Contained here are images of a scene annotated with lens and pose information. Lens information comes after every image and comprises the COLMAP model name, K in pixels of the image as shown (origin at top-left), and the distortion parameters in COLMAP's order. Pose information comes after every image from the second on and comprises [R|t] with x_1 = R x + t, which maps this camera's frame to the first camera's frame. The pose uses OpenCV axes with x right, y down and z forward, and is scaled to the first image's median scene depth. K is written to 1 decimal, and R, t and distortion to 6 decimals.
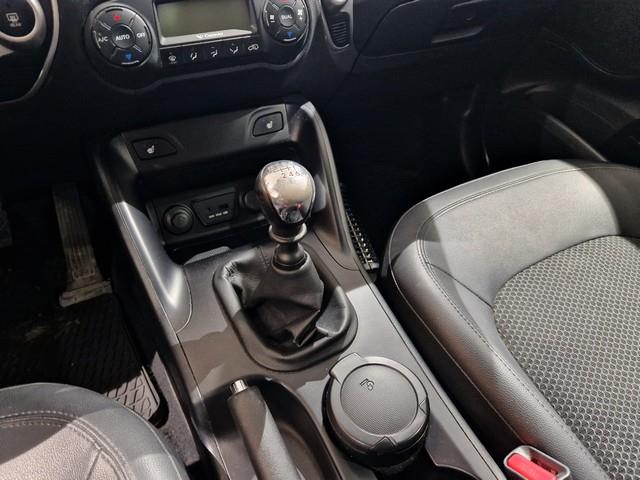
lens RADIAL K [[430.0, 0, 312.4], [0, 430.0, 238.0], [0, 0, 1]] dist [0.048745, -0.033325]
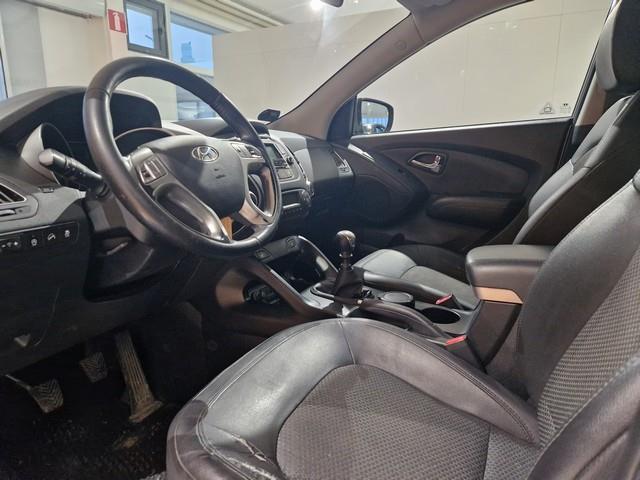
lens RADIAL K [[430.0, 0, 313.7], [0, 430.0, 236.1], [0, 0, 1]] dist [0.048745, -0.033325]
pose [[0.823603, -0.132730, 0.551417, -1.490068], [0.384263, 0.845672, -0.370380, 0.706406], [-0.417157, 0.516936, 0.747501, -0.935729]]
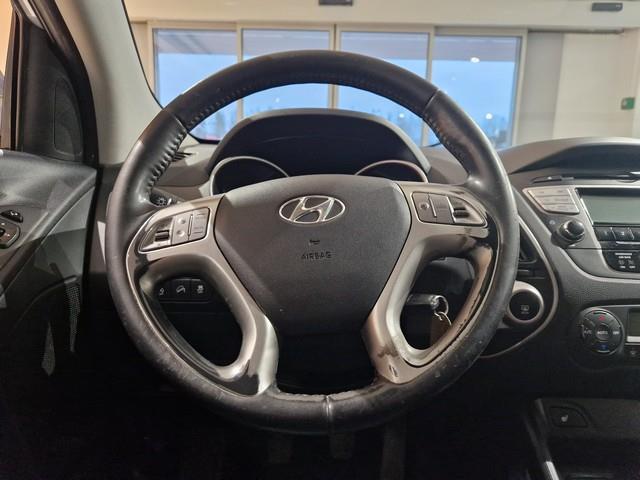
lens RADIAL K [[430.0, 0, 321.5], [0, 430.0, 242.1], [0, 0, 1]] dist [0.048745, -0.033325]
pose [[0.884098, 0.088450, -0.458854, -0.478925], [-0.318048, 0.833299, -0.452171, 0.133266], [0.342368, 0.545701, 0.764850, -0.336447]]
